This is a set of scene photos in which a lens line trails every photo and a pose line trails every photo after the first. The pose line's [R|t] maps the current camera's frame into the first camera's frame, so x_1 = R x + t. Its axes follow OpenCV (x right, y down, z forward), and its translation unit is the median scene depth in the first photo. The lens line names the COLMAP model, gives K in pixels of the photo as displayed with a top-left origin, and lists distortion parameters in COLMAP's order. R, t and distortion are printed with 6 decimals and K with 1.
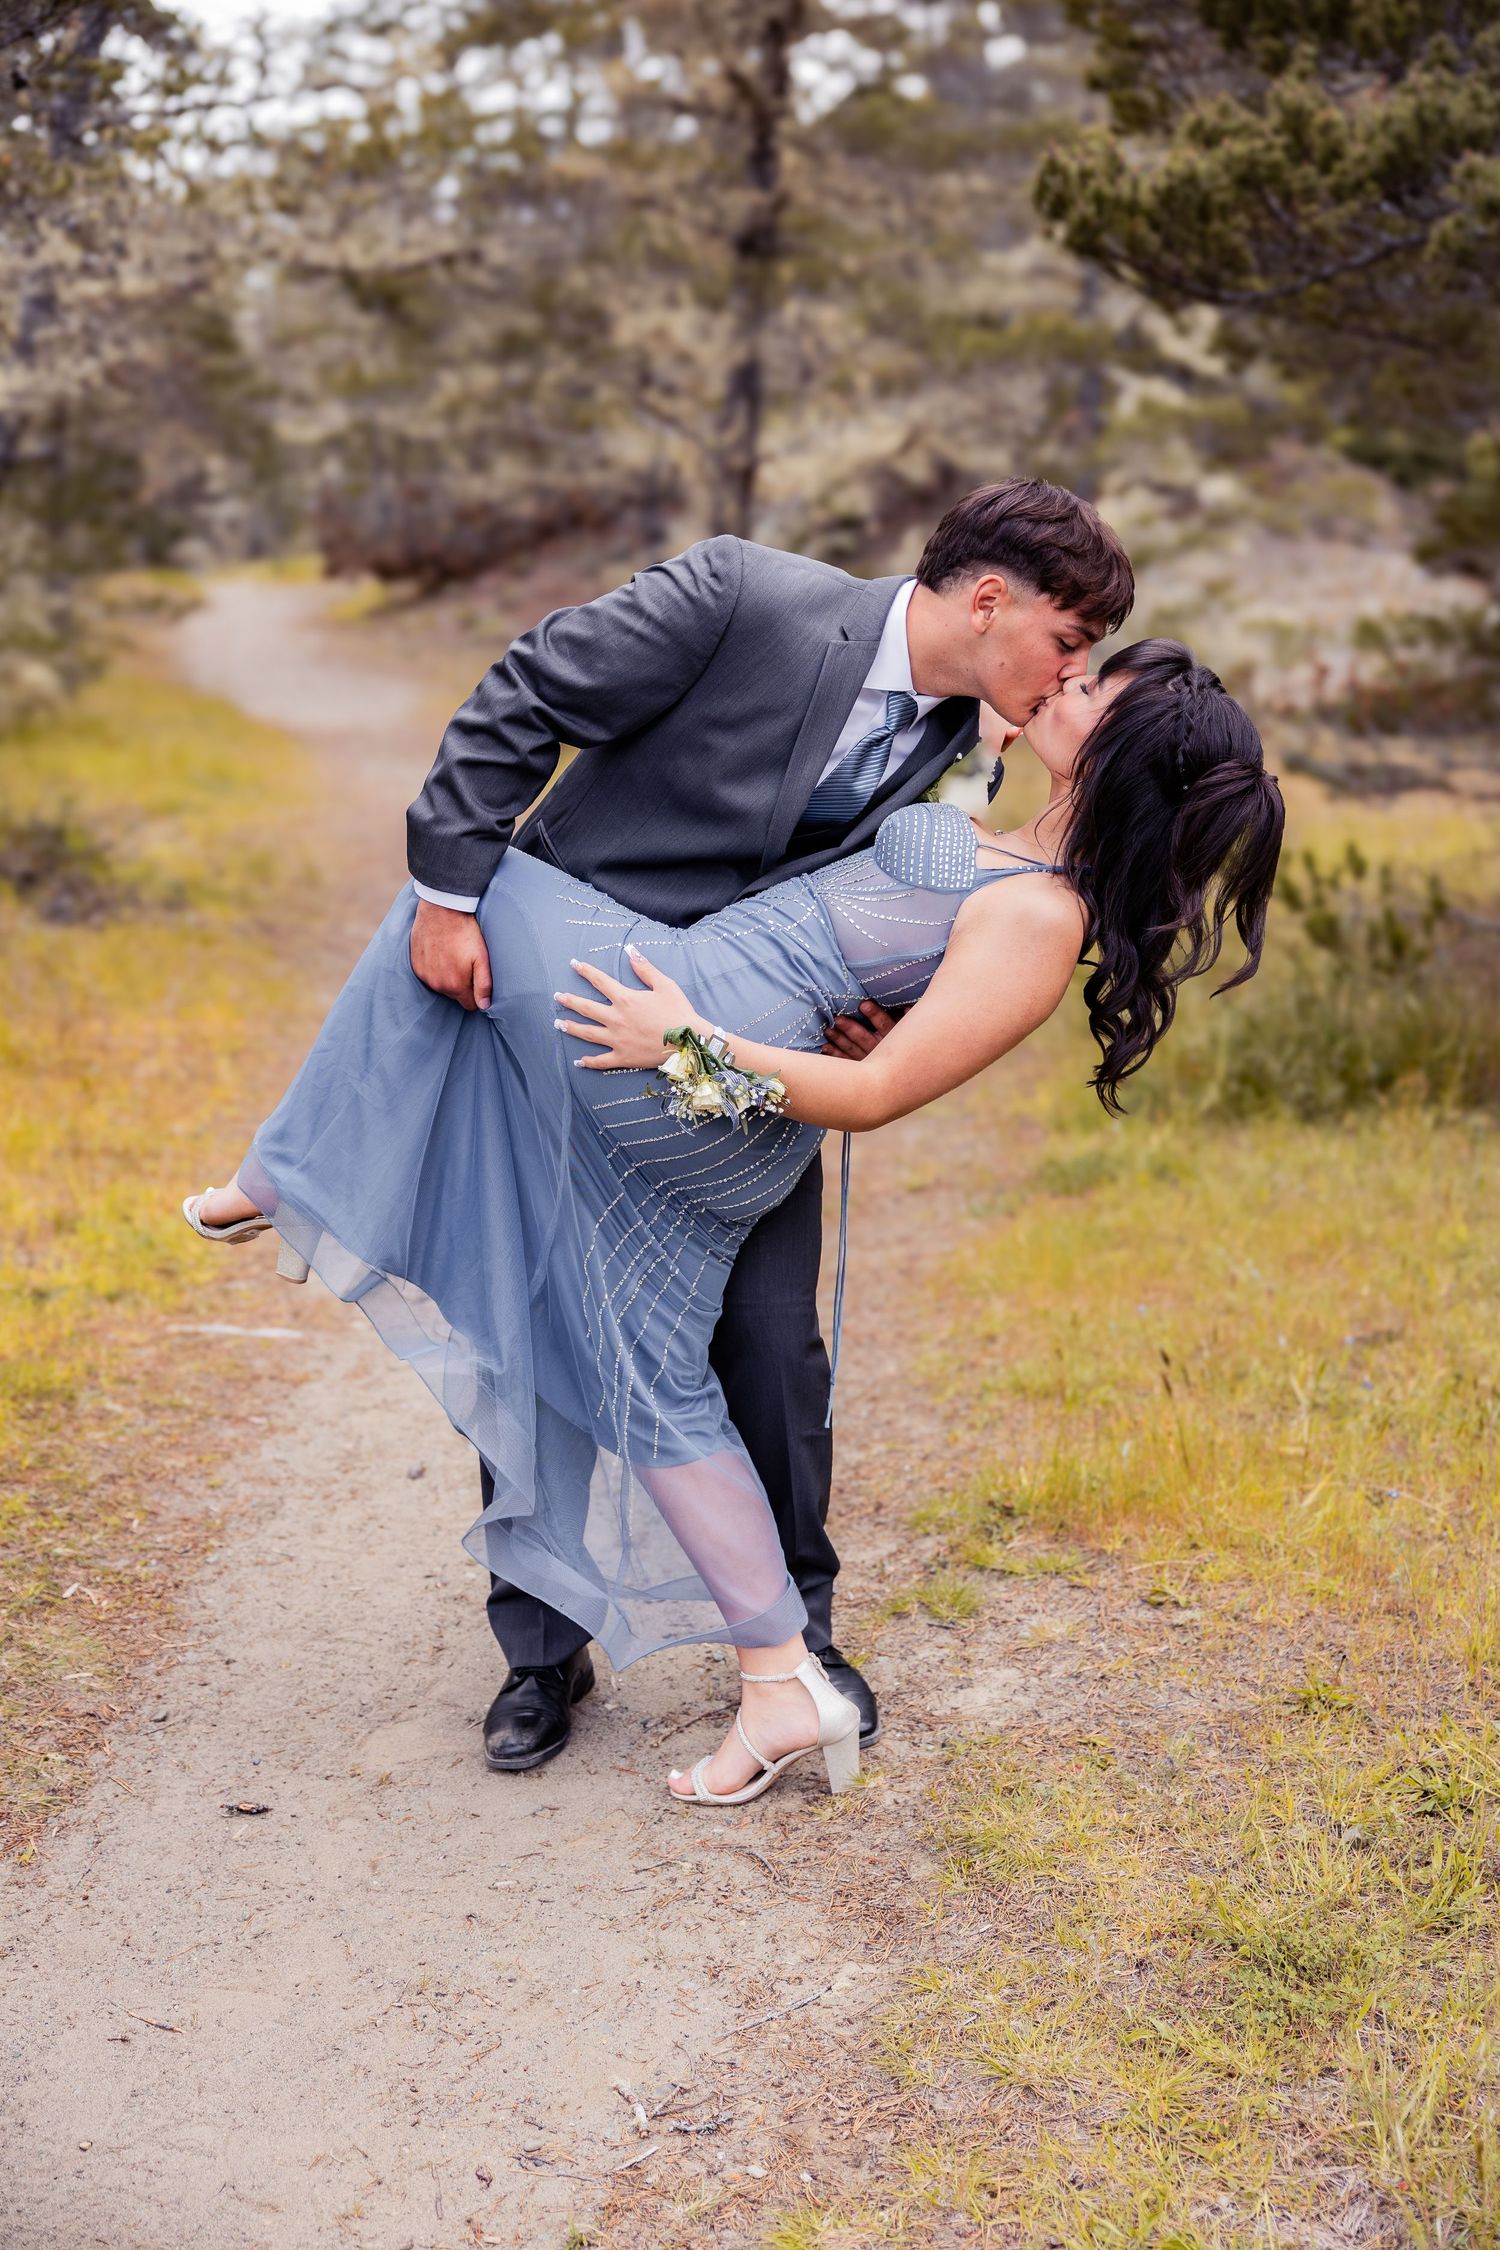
lens RADIAL K [[2979.2, 0, 750.0], [0, 2979.2, 1125.0], [0, 0, 1]] dist [-0.002285, 0.051823]
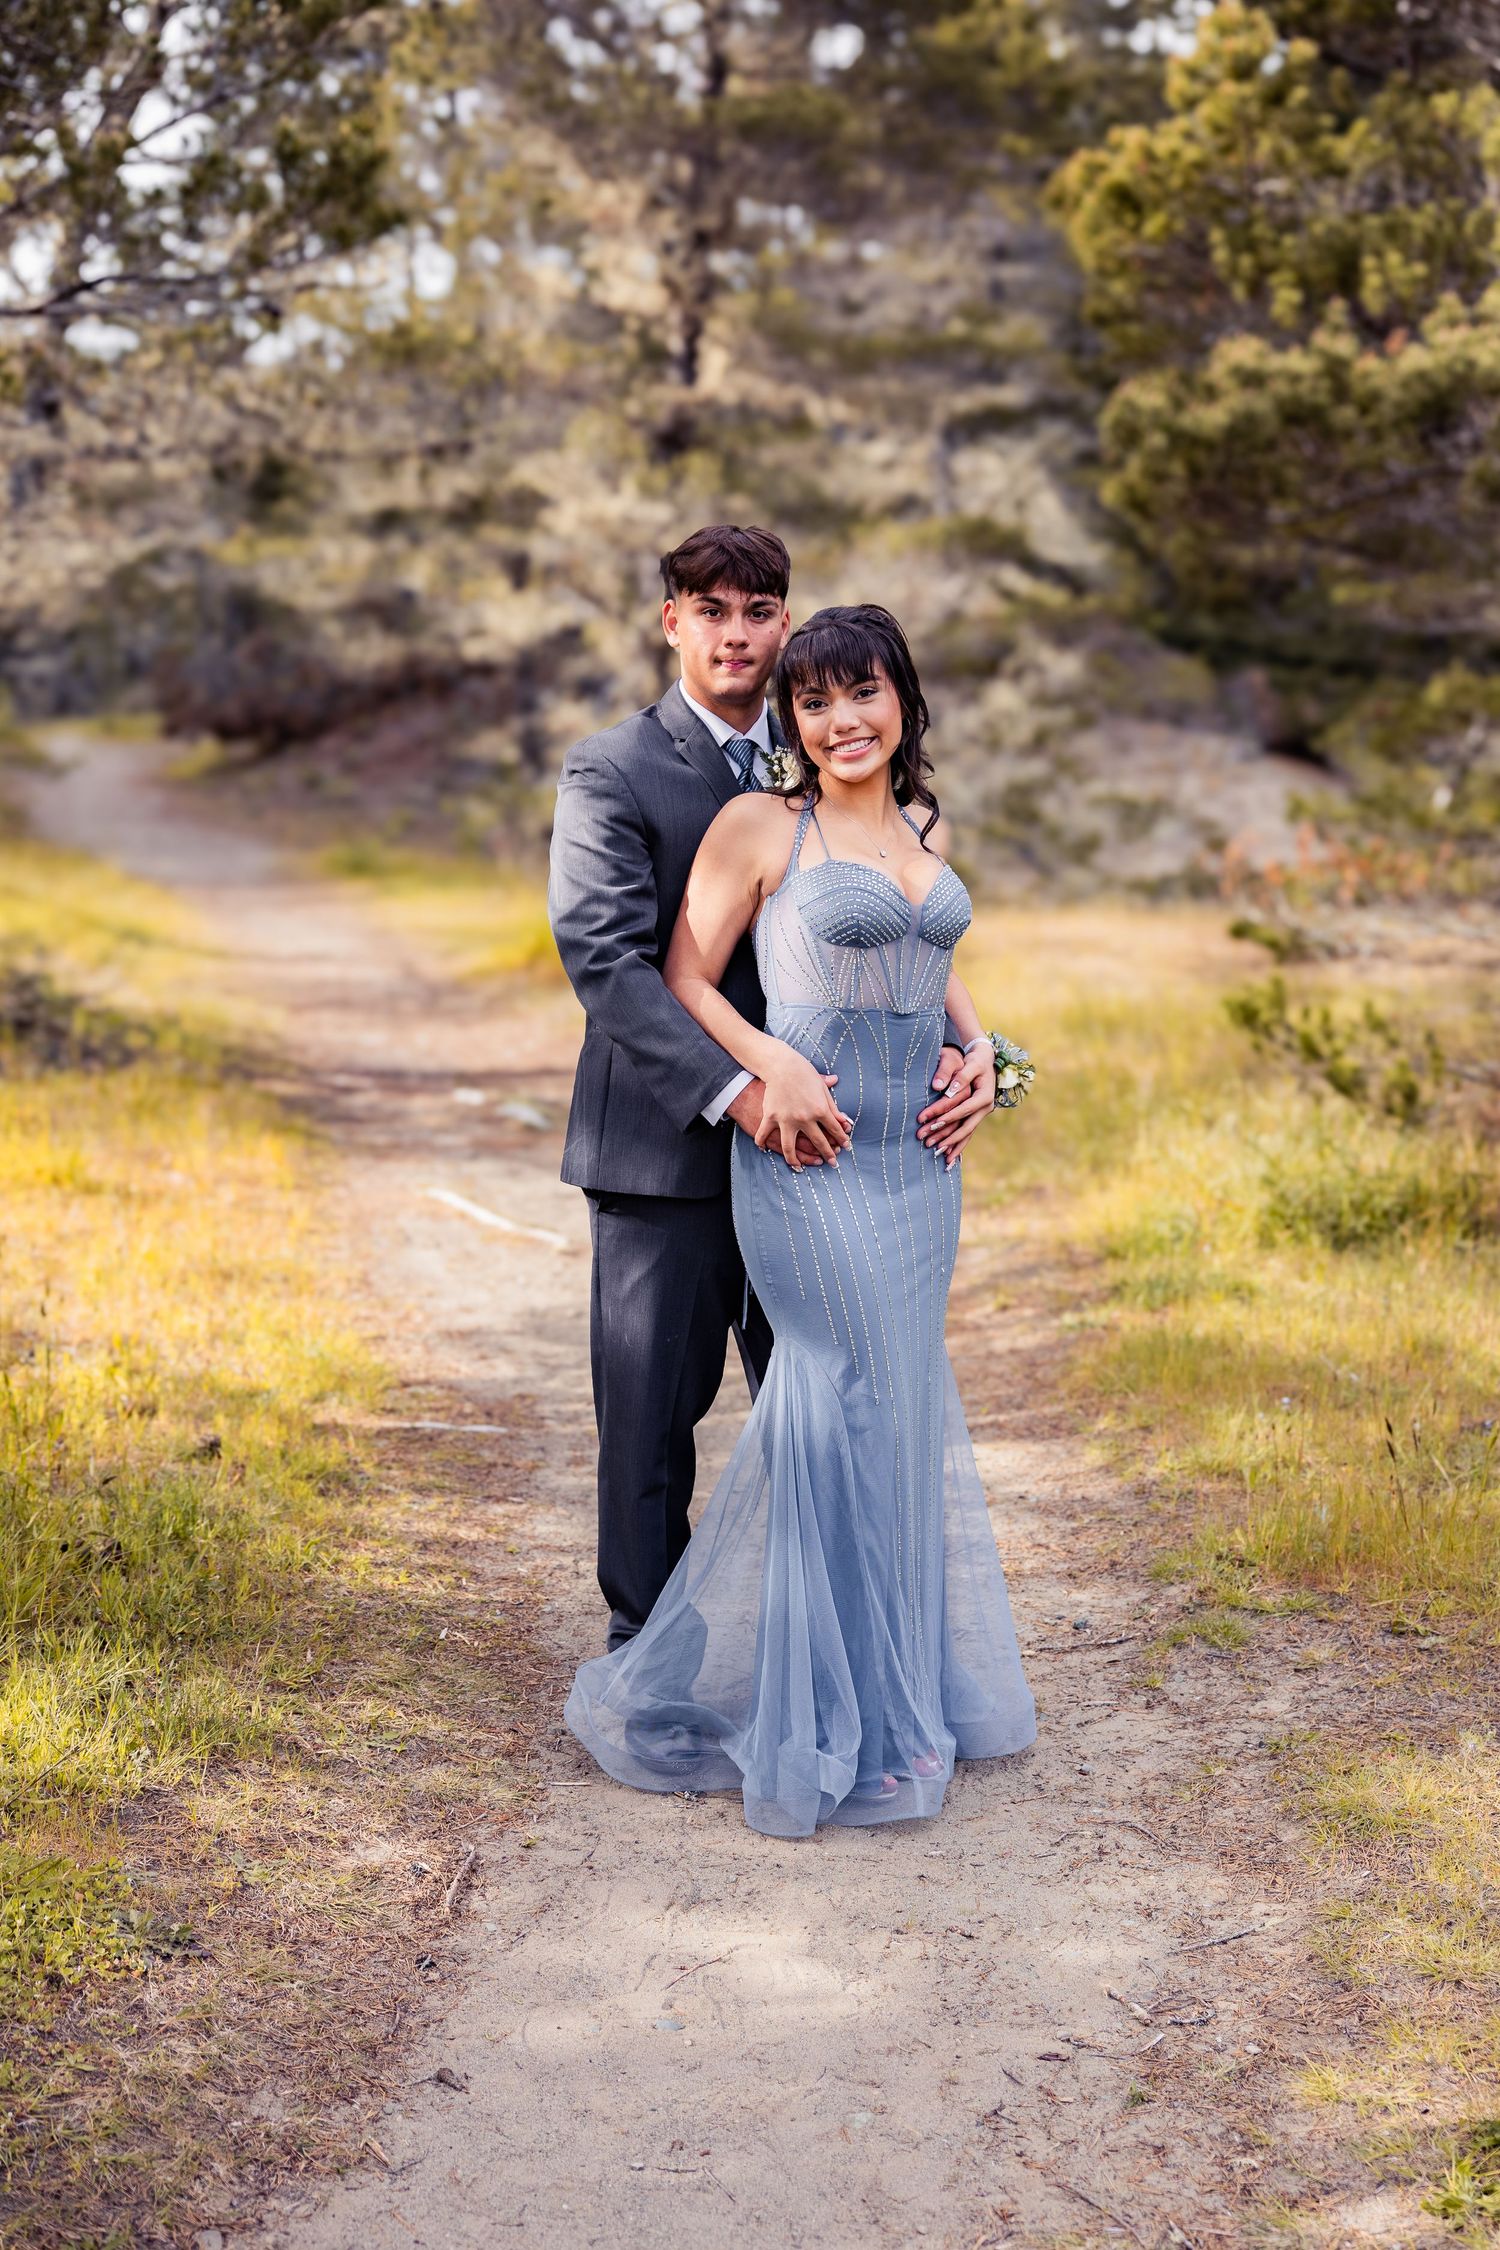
lens RADIAL K [[2979.2, 0, 750.0], [0, 2979.2, 1125.0], [0, 0, 1]] dist [-0.002285, 0.051823]
pose [[0.996720, 0.008403, 0.080484, -0.161810], [-0.004007, 0.998499, -0.054624, 0.018462], [-0.080822, 0.054122, 0.995258, -0.124940]]
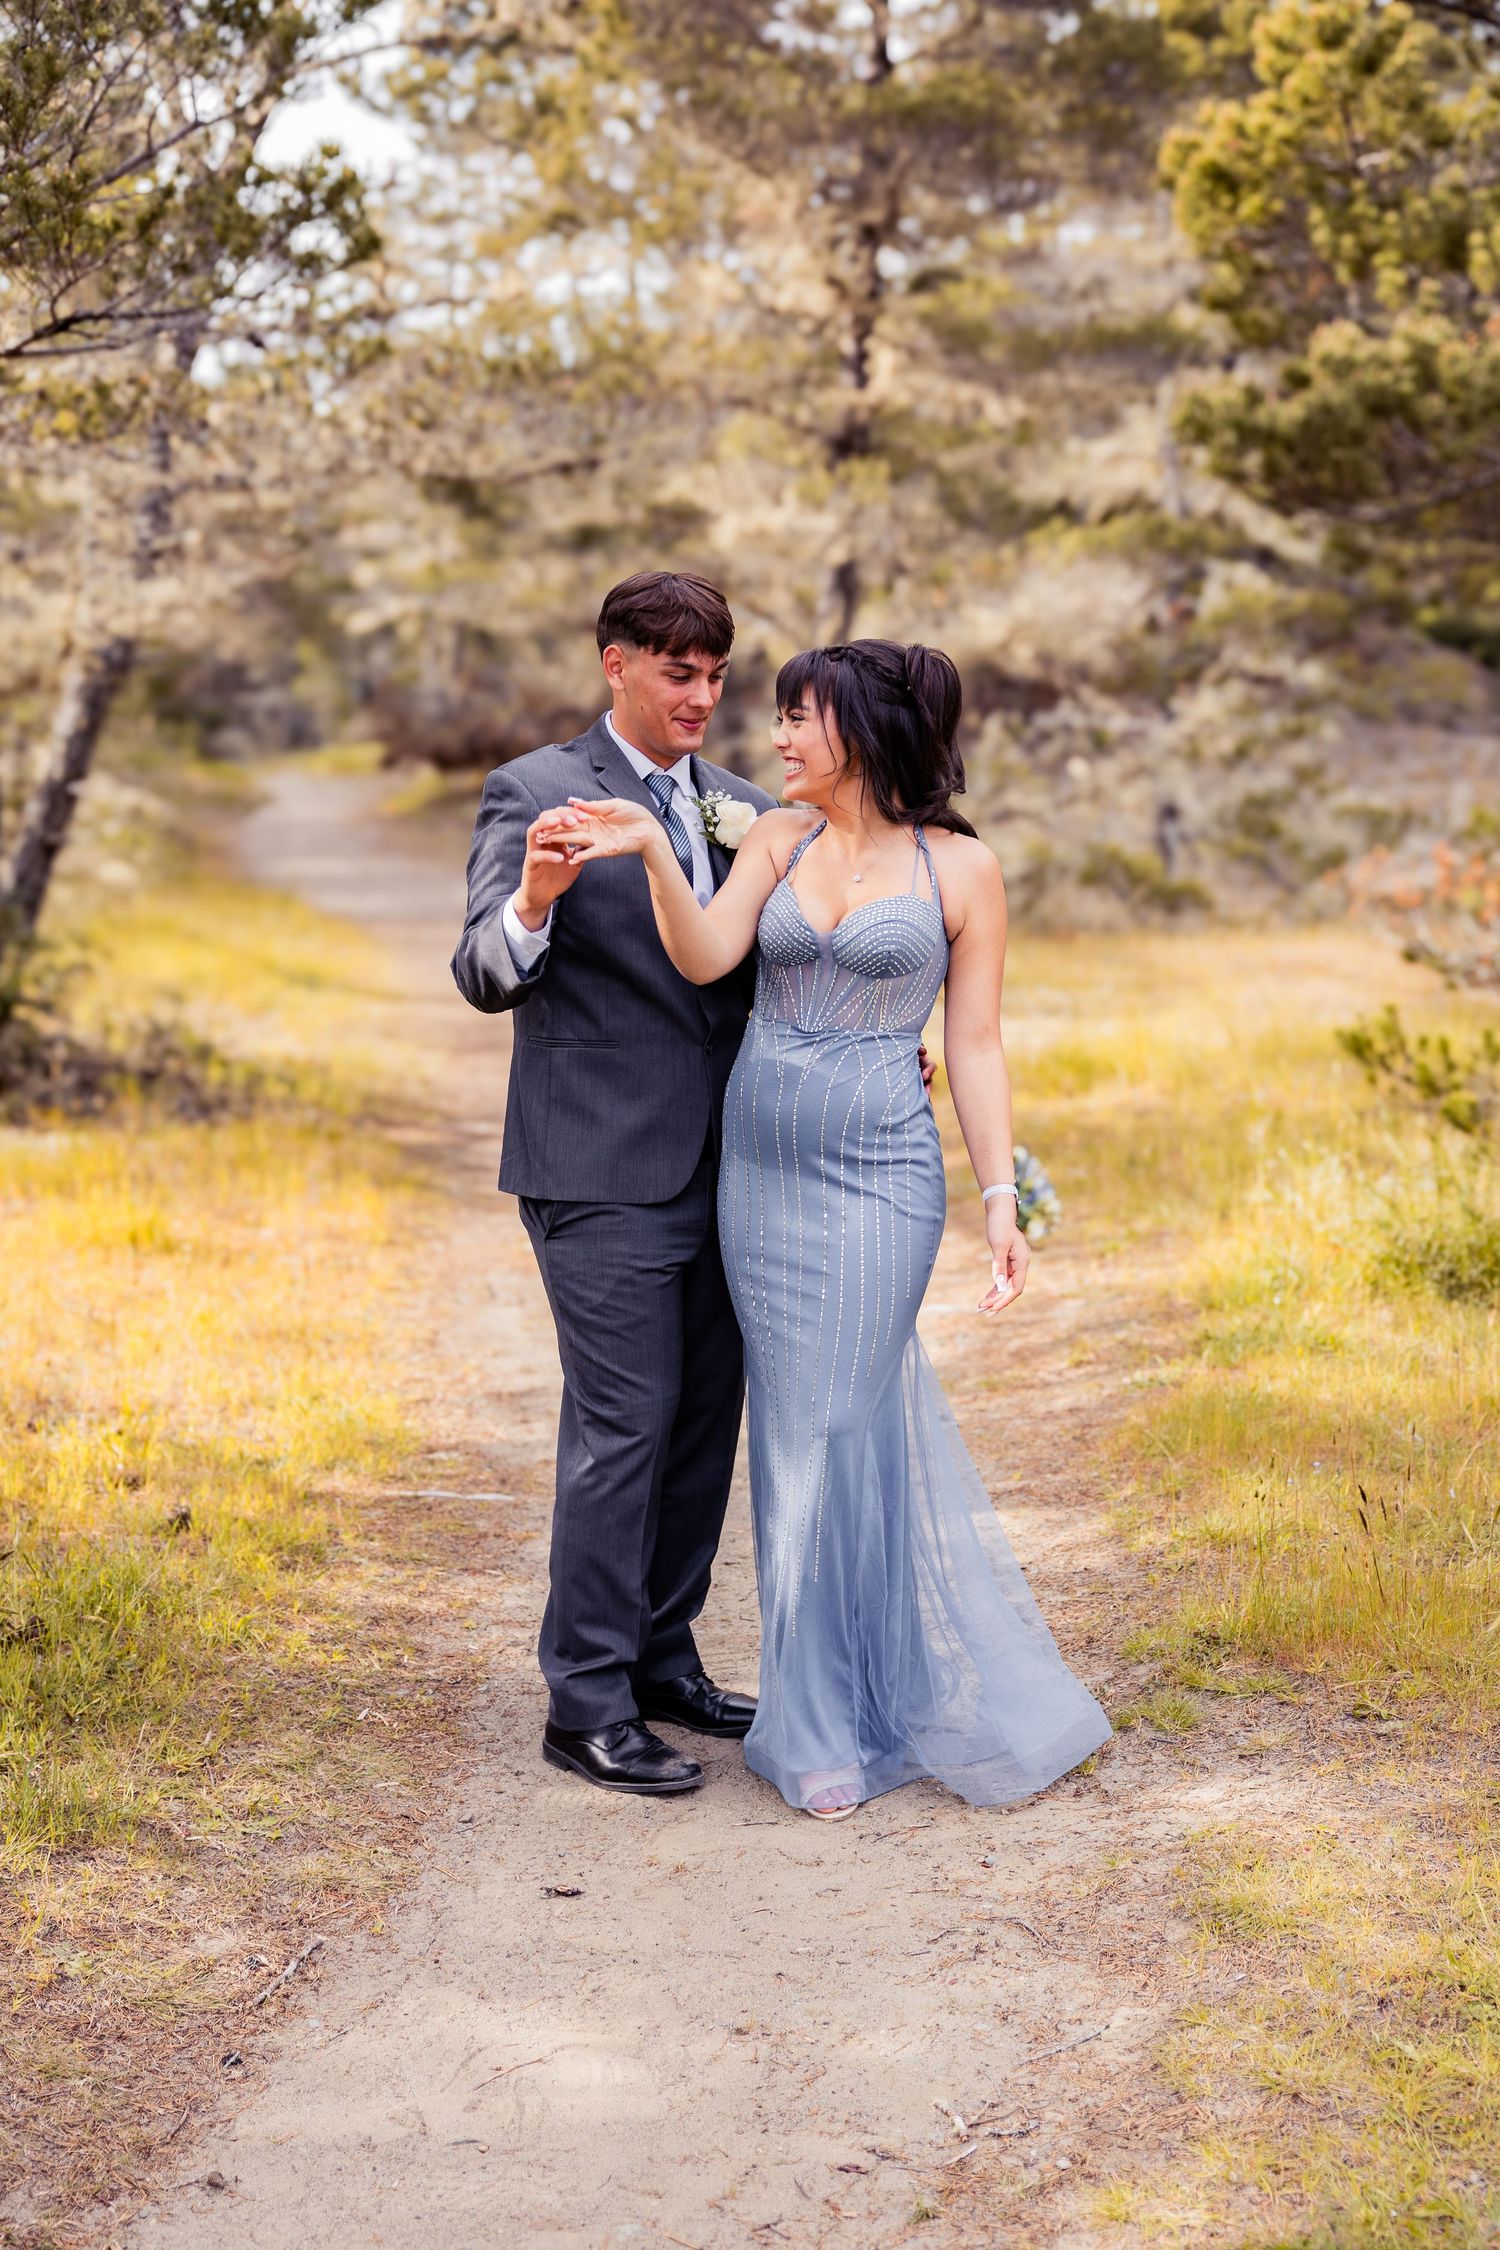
lens RADIAL K [[3155.5, 0, 750.0], [0, 3155.5, 1125.0], [0, 0, 1]] dist [0.025899, -0.049265]
pose [[0.999872, -0.005880, -0.014880, -0.052775], [0.004873, 0.997754, -0.066802, 0.014177], [0.015239, 0.066721, 0.997655, -0.138480]]
